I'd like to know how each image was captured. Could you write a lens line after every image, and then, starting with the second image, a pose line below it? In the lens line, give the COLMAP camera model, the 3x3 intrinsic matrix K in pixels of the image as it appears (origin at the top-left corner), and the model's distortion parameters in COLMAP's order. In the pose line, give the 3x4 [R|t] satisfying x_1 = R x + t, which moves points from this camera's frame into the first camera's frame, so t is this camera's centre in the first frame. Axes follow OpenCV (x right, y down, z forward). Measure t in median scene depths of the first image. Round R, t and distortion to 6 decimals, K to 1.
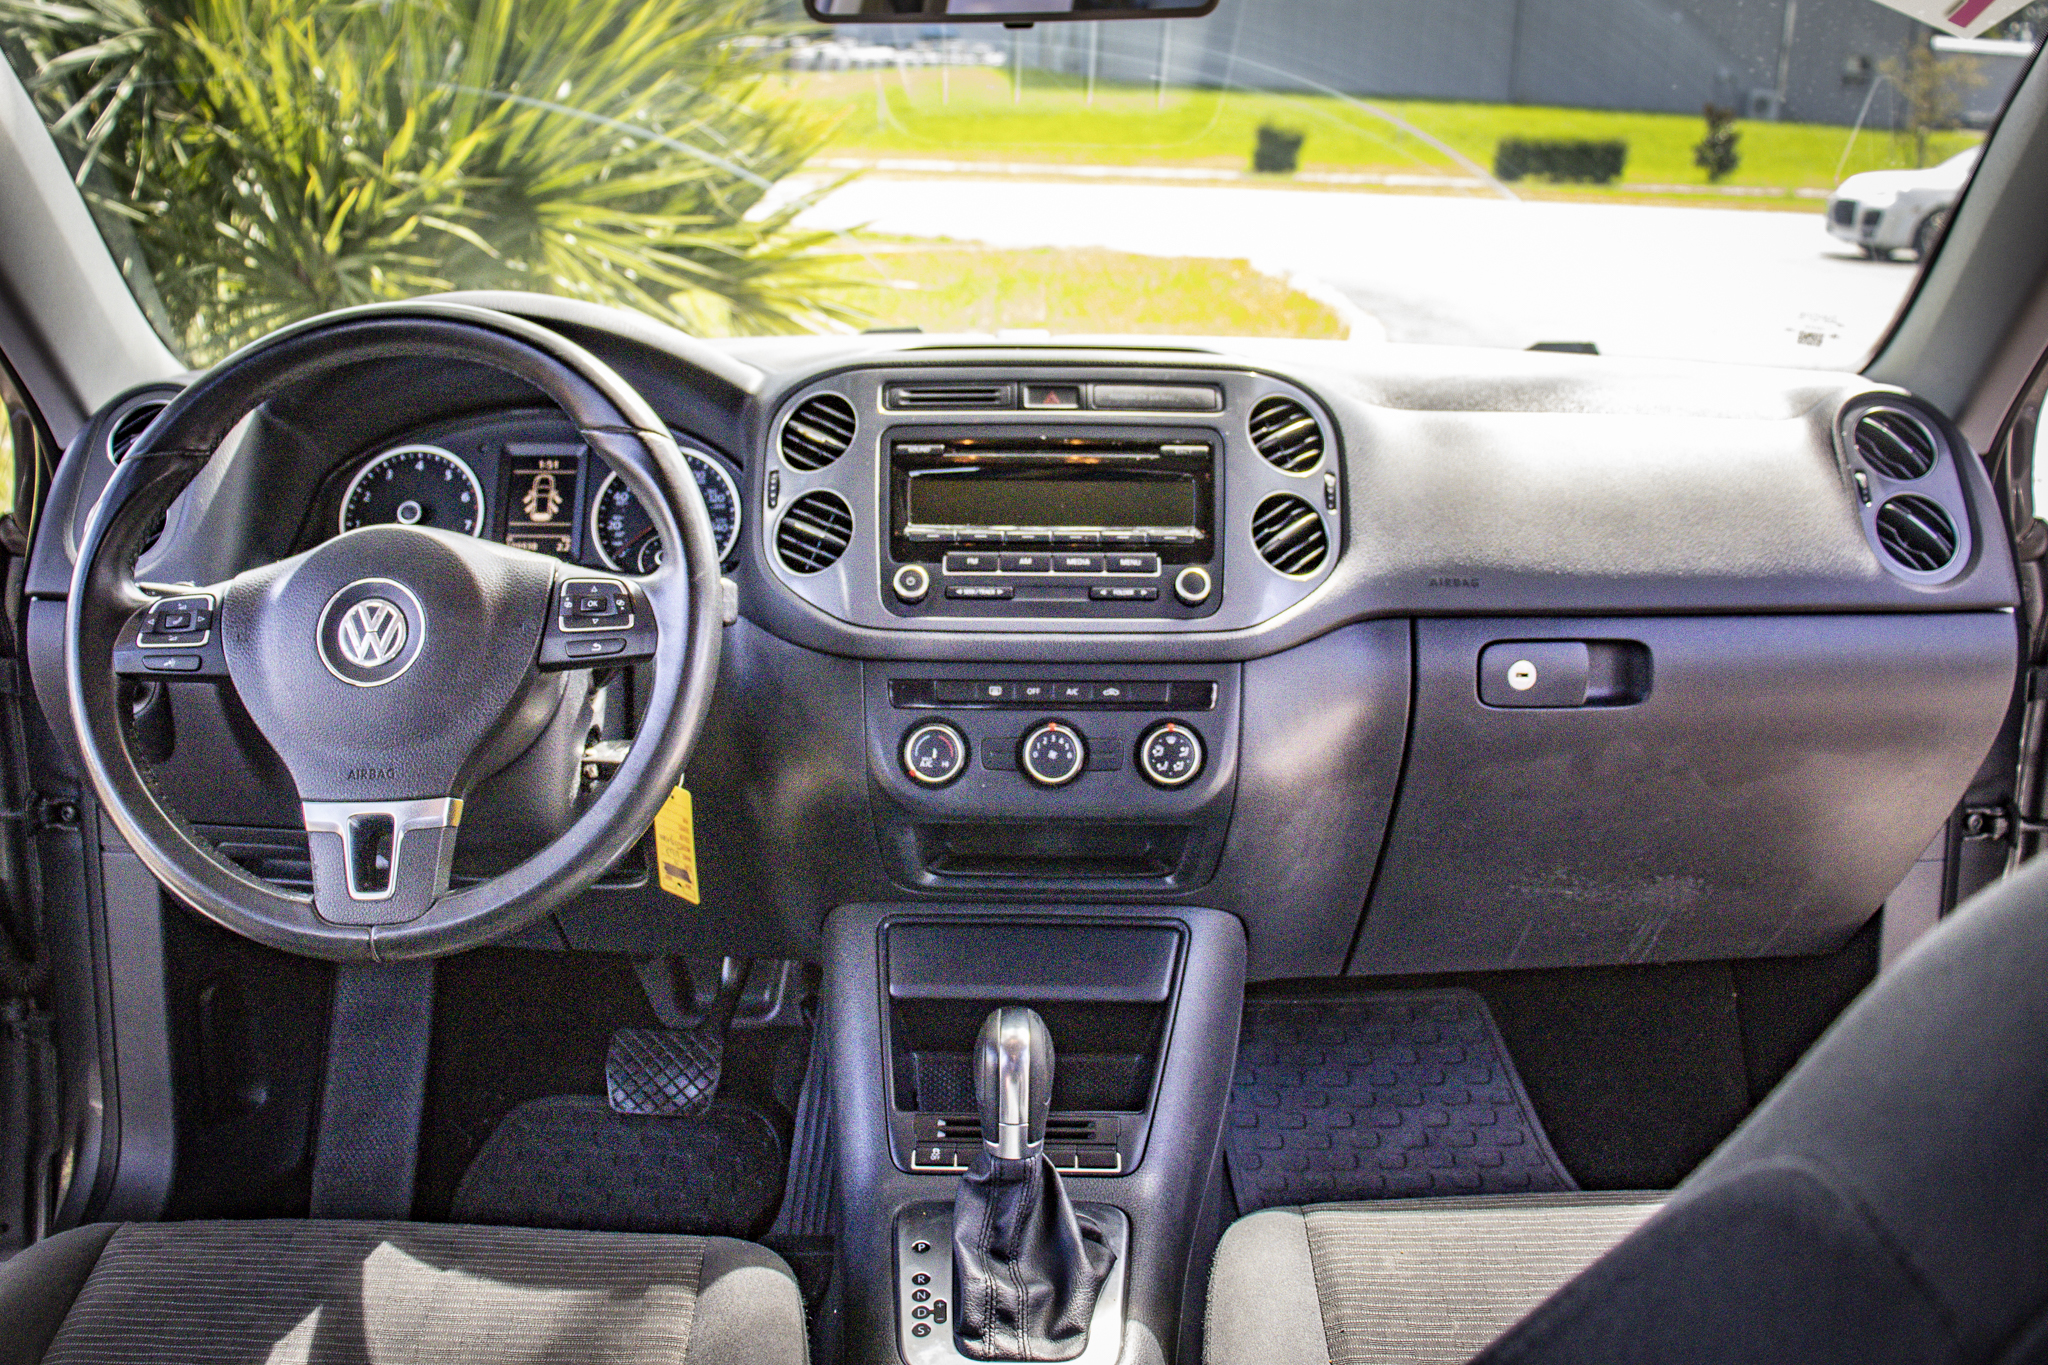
lens RADIAL K [[1979.8, 0, 978.8], [0, 1979.8, 608.0], [0, 0, 1]] dist [-0.183171, 0.155621]
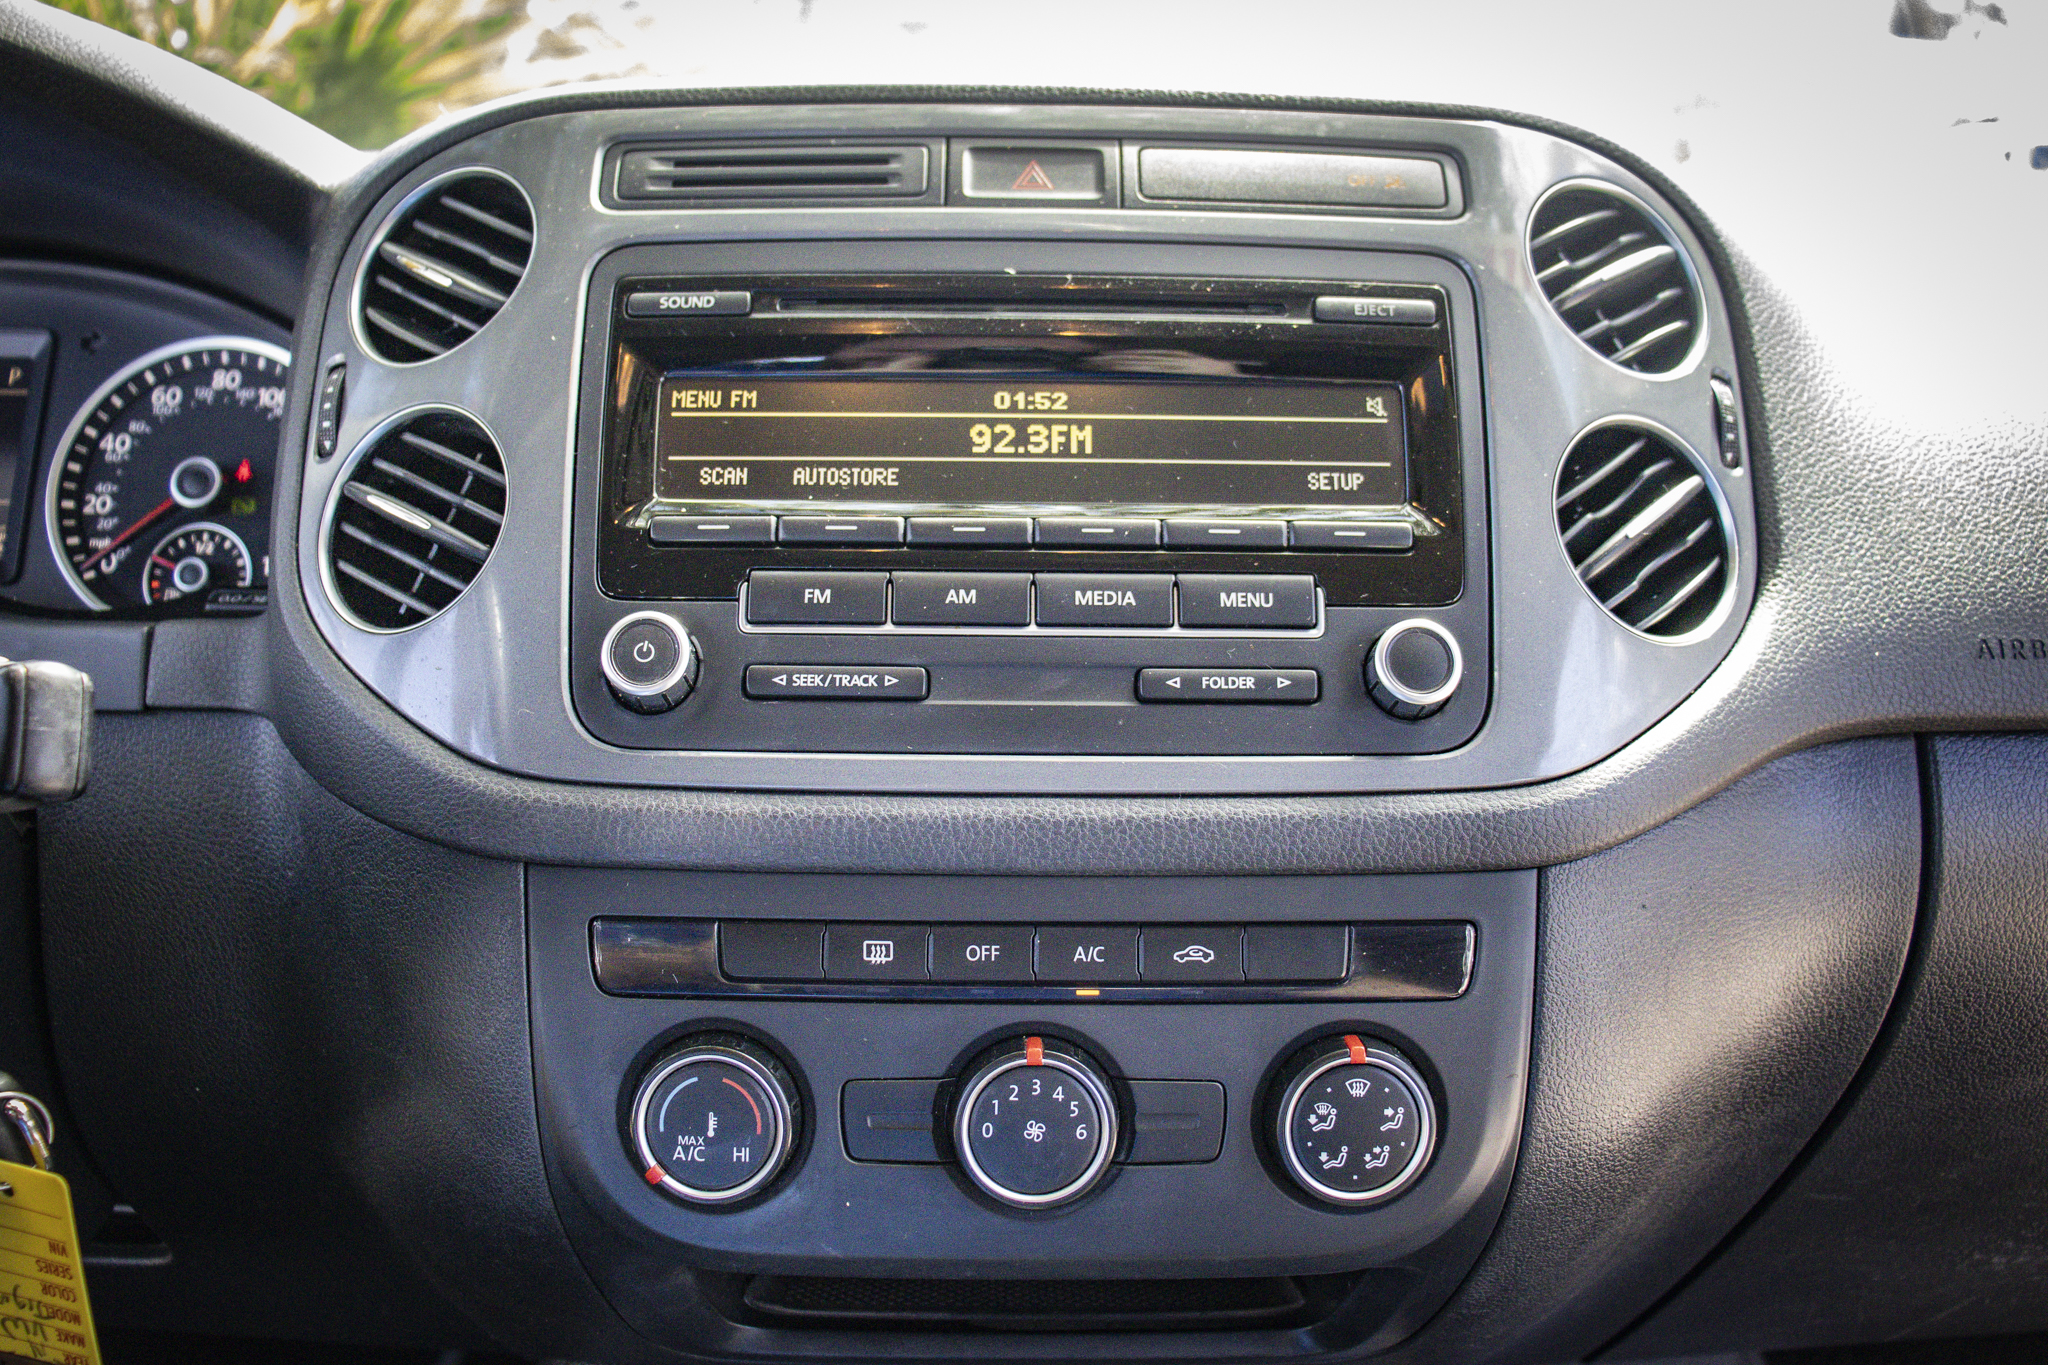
lens RADIAL K [[1882.2, 0, 1022.3], [0, 1882.2, 623.0], [0, 0, 1]] dist [-0.168848, 0.012239]
pose [[0.999365, 0.001013, 0.035616, 0.021944], [-0.001641, 0.999844, 0.017604, -0.024416], [-0.035593, -0.017651, 0.999210, 0.635336]]
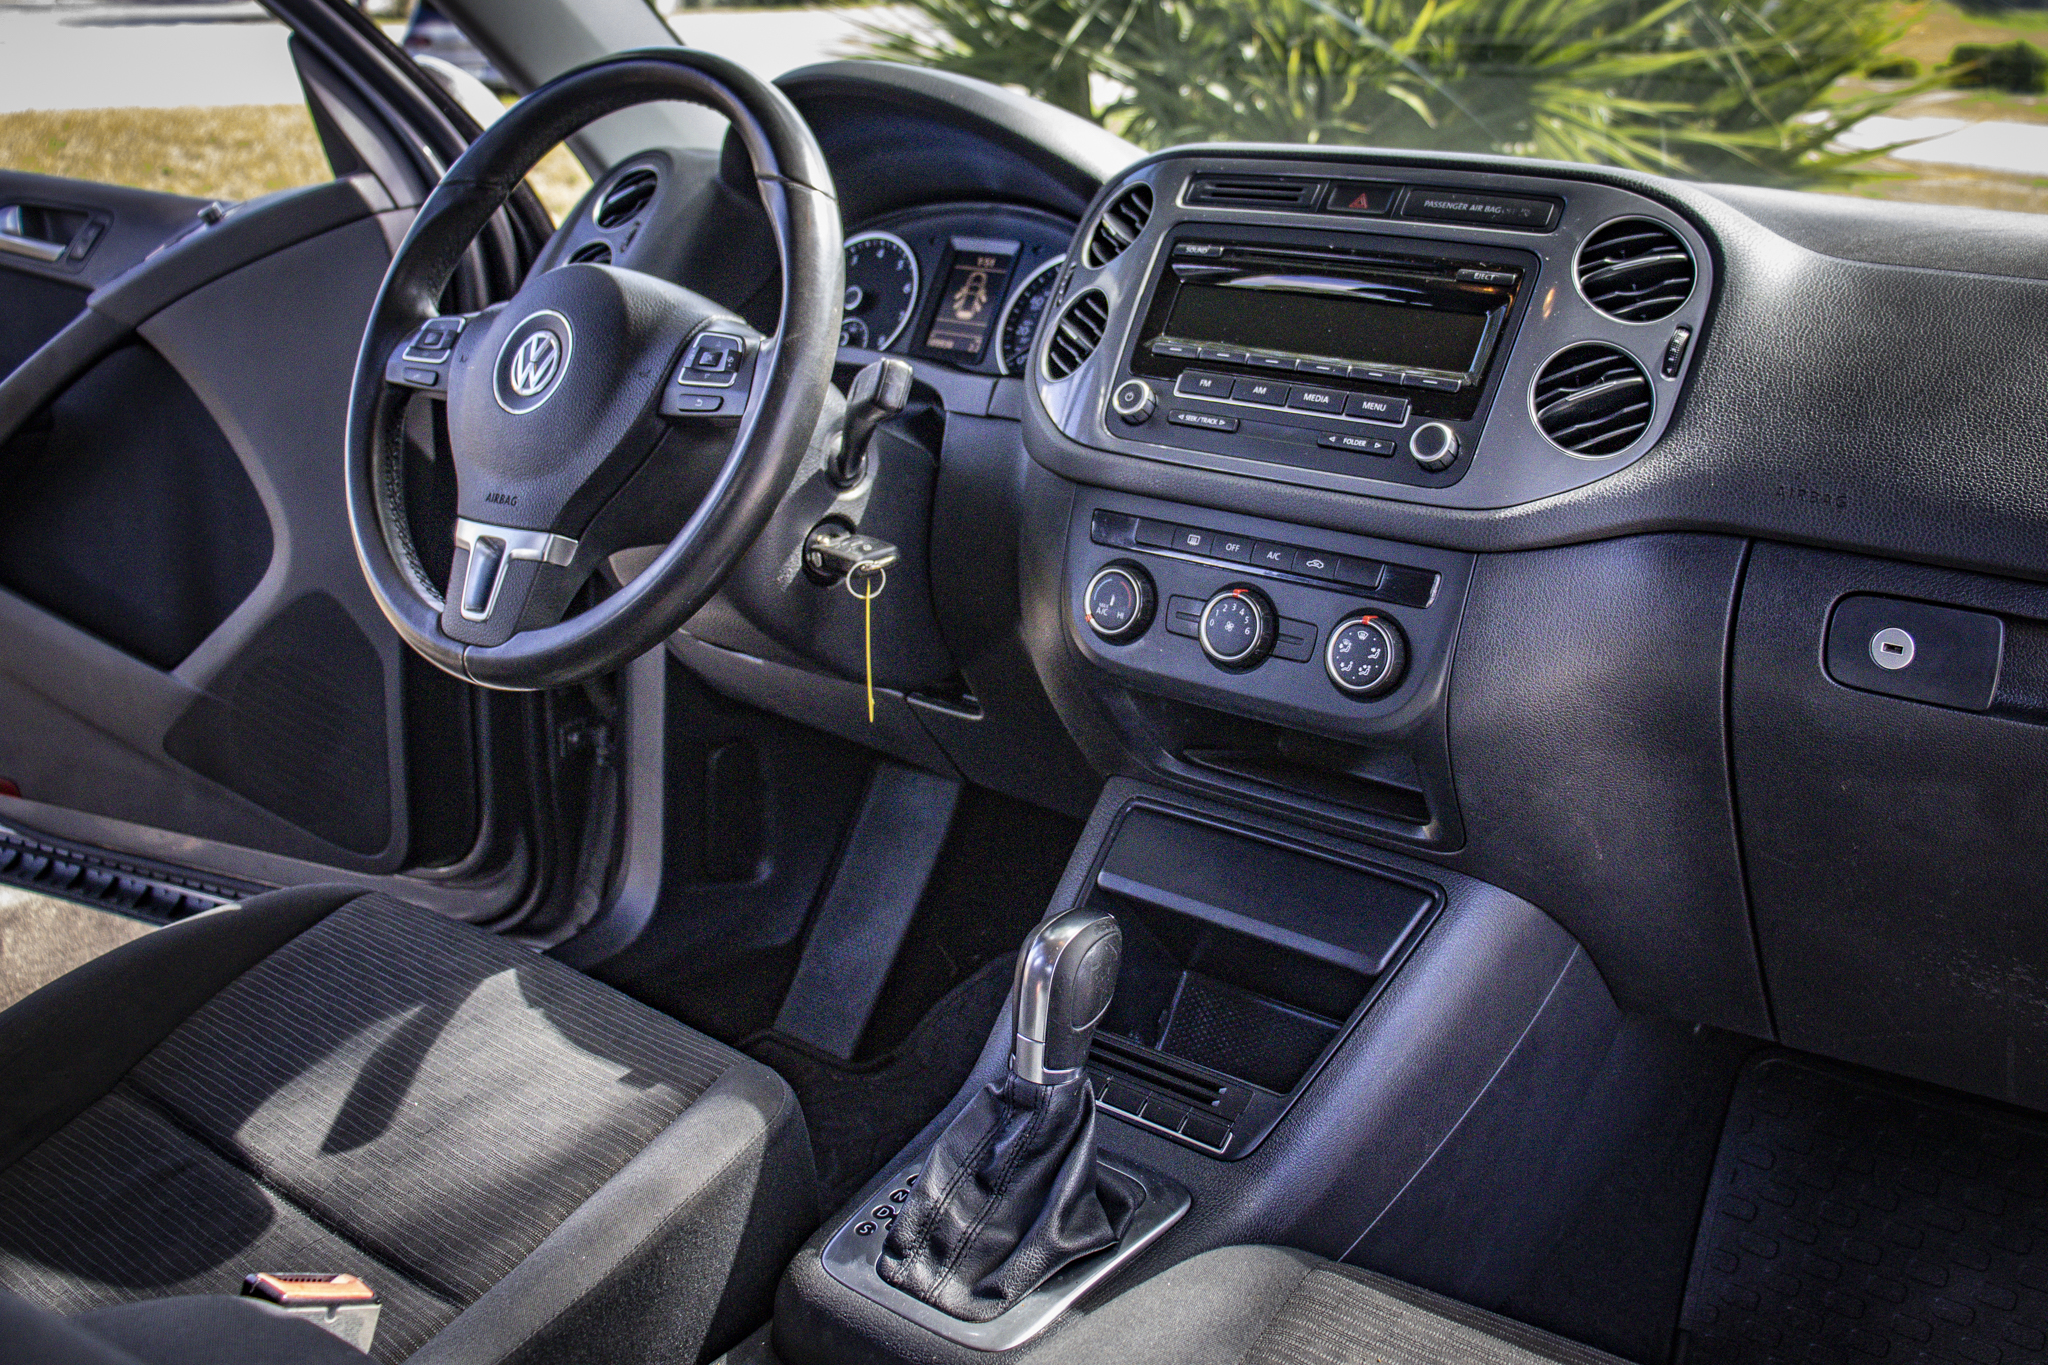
lens RADIAL K [[1979.8, 0, 978.8], [0, 1979.8, 608.0], [0, 0, 1]] dist [-0.183171, 0.155621]
pose [[0.785008, 0.173330, -0.594743, 0.420509], [-0.156055, 0.984428, 0.080920, 0.016577], [0.599507, 0.029289, 0.799833, 0.279977]]
